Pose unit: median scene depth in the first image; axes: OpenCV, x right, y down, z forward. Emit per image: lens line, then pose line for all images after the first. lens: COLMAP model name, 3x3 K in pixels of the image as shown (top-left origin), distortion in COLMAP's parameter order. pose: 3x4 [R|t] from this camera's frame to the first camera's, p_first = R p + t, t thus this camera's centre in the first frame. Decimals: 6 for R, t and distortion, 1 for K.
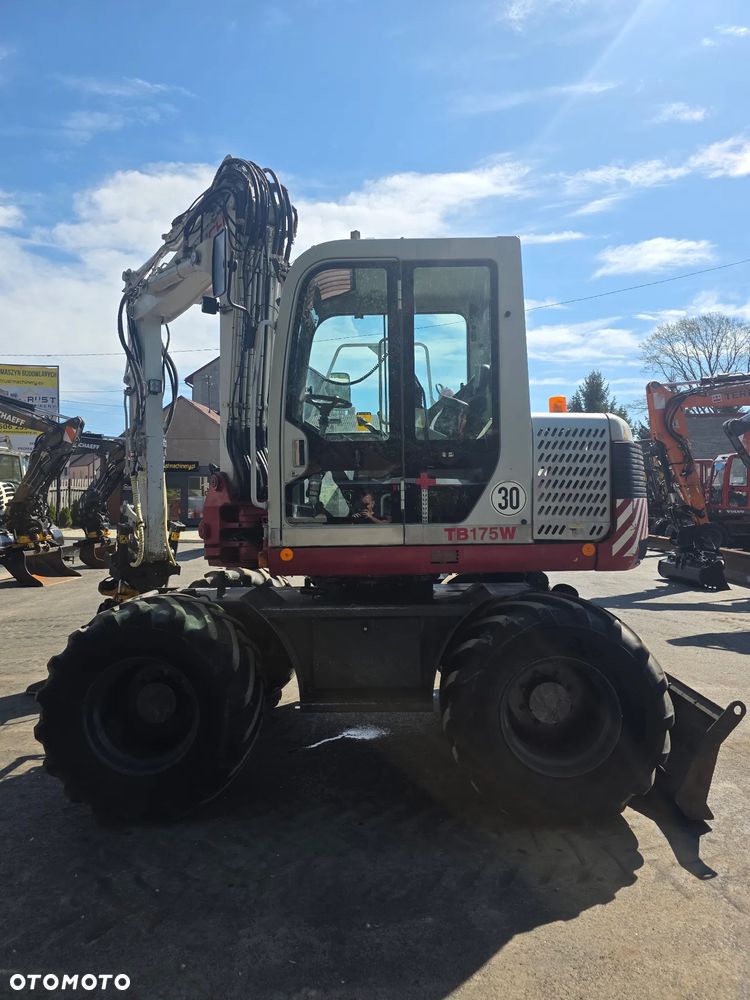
lens RADIAL K [[630.6, 0, 375.0], [0, 630.6, 500.0], [0, 0, 1]] dist [0.146507, -0.148600]
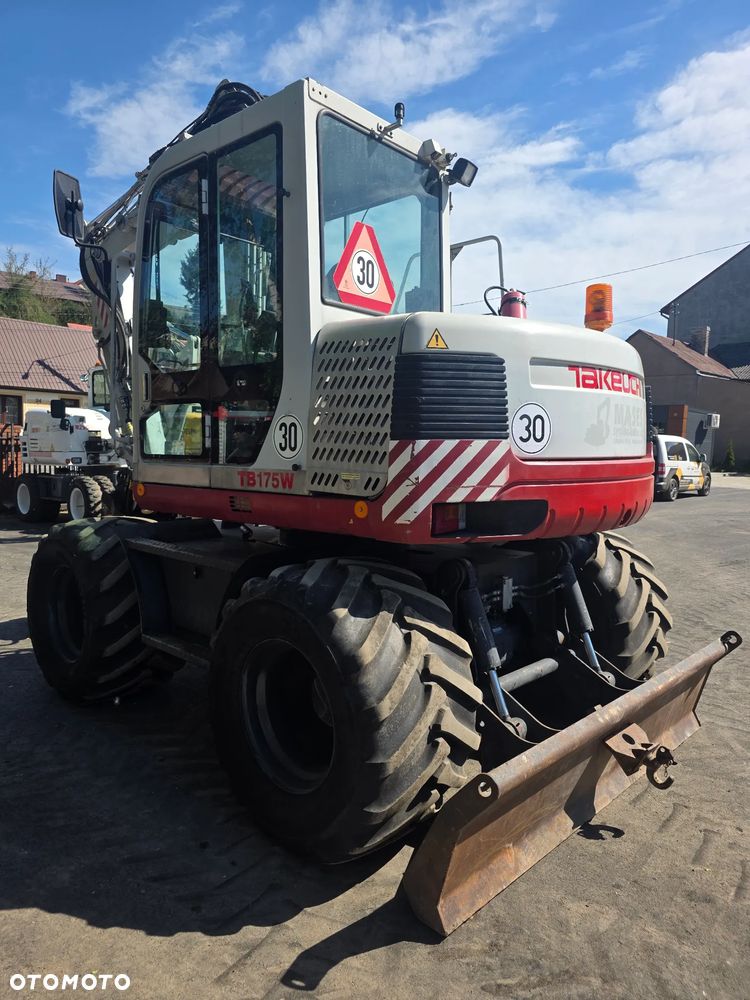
lens RADIAL K [[652.9, 0, 375.0], [0, 652.9, 500.0], [0, 0, 1]] dist [0.070353, 0.000809]
pose [[0.745756, 0.076718, -0.661787, 0.837646], [-0.013246, 0.994859, 0.100403, -0.007861], [0.666087, -0.066110, 0.742938, 0.461594]]
